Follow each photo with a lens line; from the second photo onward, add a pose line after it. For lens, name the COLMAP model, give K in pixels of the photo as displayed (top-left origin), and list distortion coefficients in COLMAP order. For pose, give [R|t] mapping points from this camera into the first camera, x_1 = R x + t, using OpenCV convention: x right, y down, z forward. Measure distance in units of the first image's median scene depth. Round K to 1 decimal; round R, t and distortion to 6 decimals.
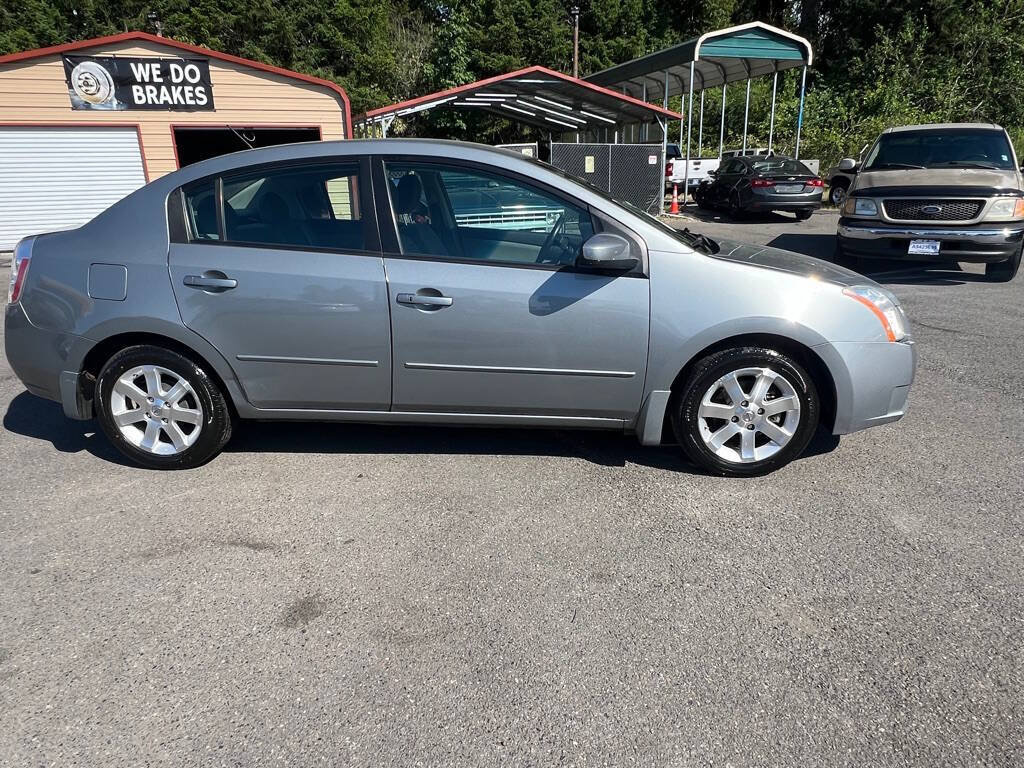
lens RADIAL K [[651.5, 0, 512.7], [0, 651.5, 382.2], [0, 0, 1]] dist [-0.006006, 0.003123]
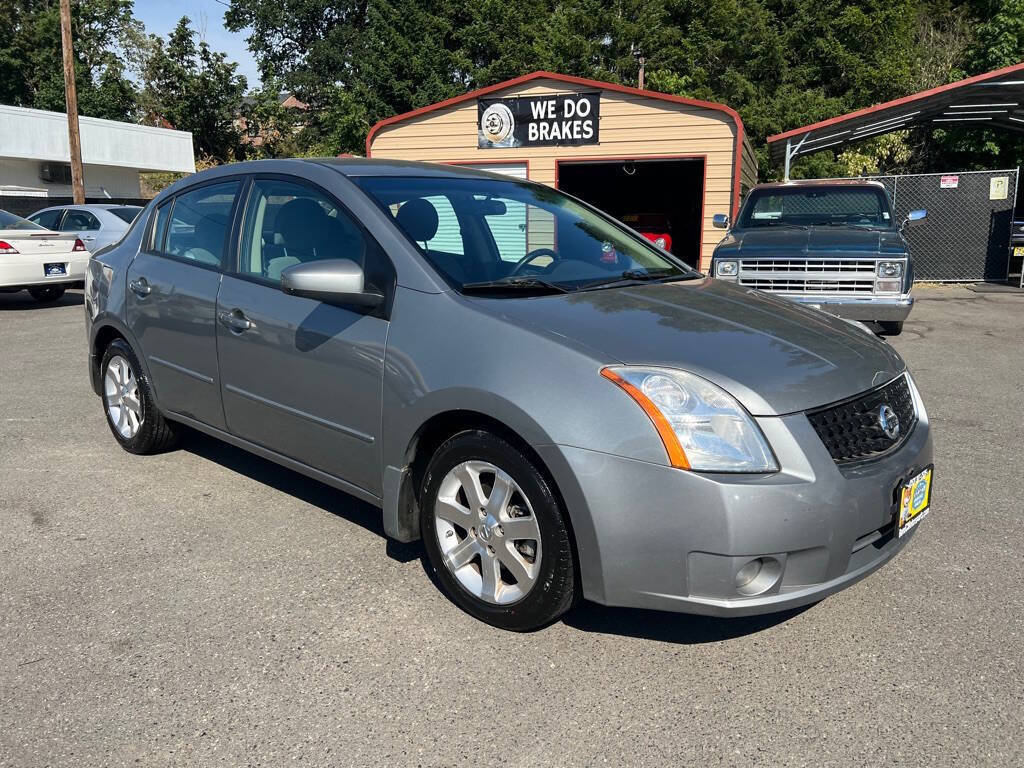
lens RADIAL K [[769.9, 0, 518.6], [0, 769.9, 386.9], [0, 0, 1]] dist [0.039938, -0.043610]
pose [[0.780967, 0.146466, -0.607156, 0.198905], [-0.200542, 0.979445, -0.021676, -0.020326], [0.591501, 0.138689, 0.794287, 0.081165]]
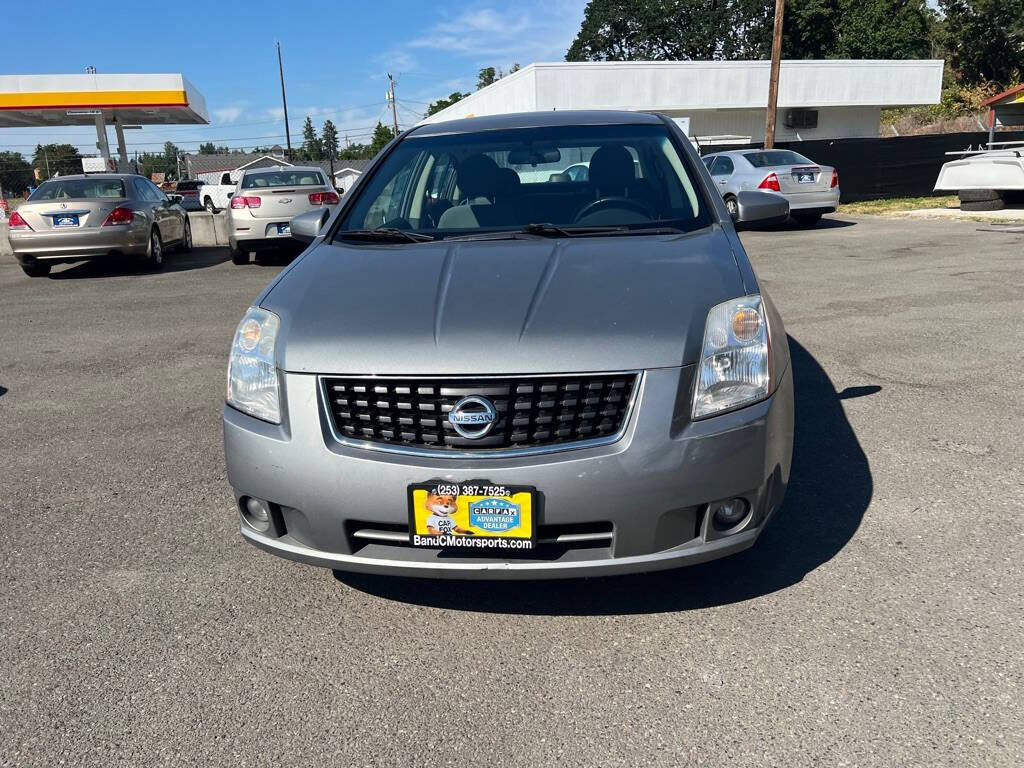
lens RADIAL K [[769.9, 0, 522.4], [0, 769.9, 387.0], [0, 0, 1]] dist [0.039938, -0.043610]
pose [[-0.034964, 0.280067, -0.959344, 0.300906], [-0.260569, 0.924174, 0.279296, -0.084697], [0.964822, 0.259740, 0.040664, 0.284565]]
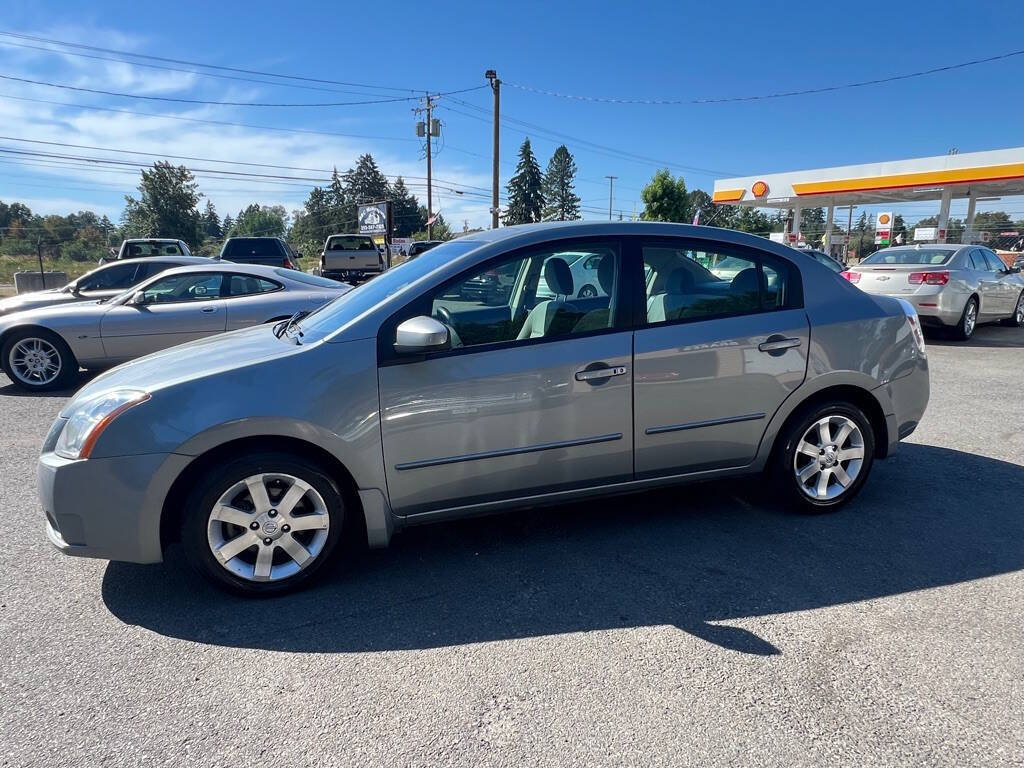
lens RADIAL K [[651.5, 0, 513.6], [0, 651.5, 385.9], [0, 0, 1]] dist [-0.002163, -0.001433]
pose [[-0.926075, 0.095230, -0.365124, 0.091559], [-0.091299, 0.882331, 0.461689, -0.169891], [0.366127, 0.460894, -0.808411, 0.533602]]
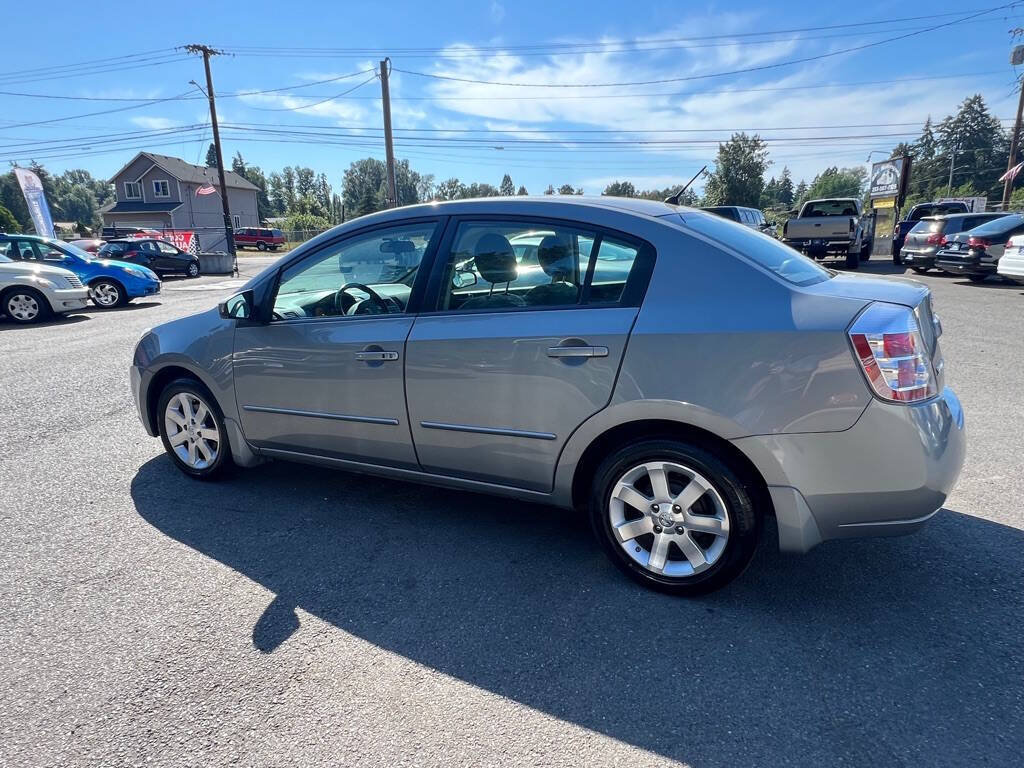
lens RADIAL K [[651.5, 0, 512.8], [0, 651.5, 384.2], [0, 0, 1]] dist [-0.002163, -0.001433]
pose [[-0.910138, -0.055630, 0.410554, -0.159992], [0.160613, 0.866075, 0.473410, -0.164370], [-0.381906, 0.496809, -0.779313, 0.525090]]
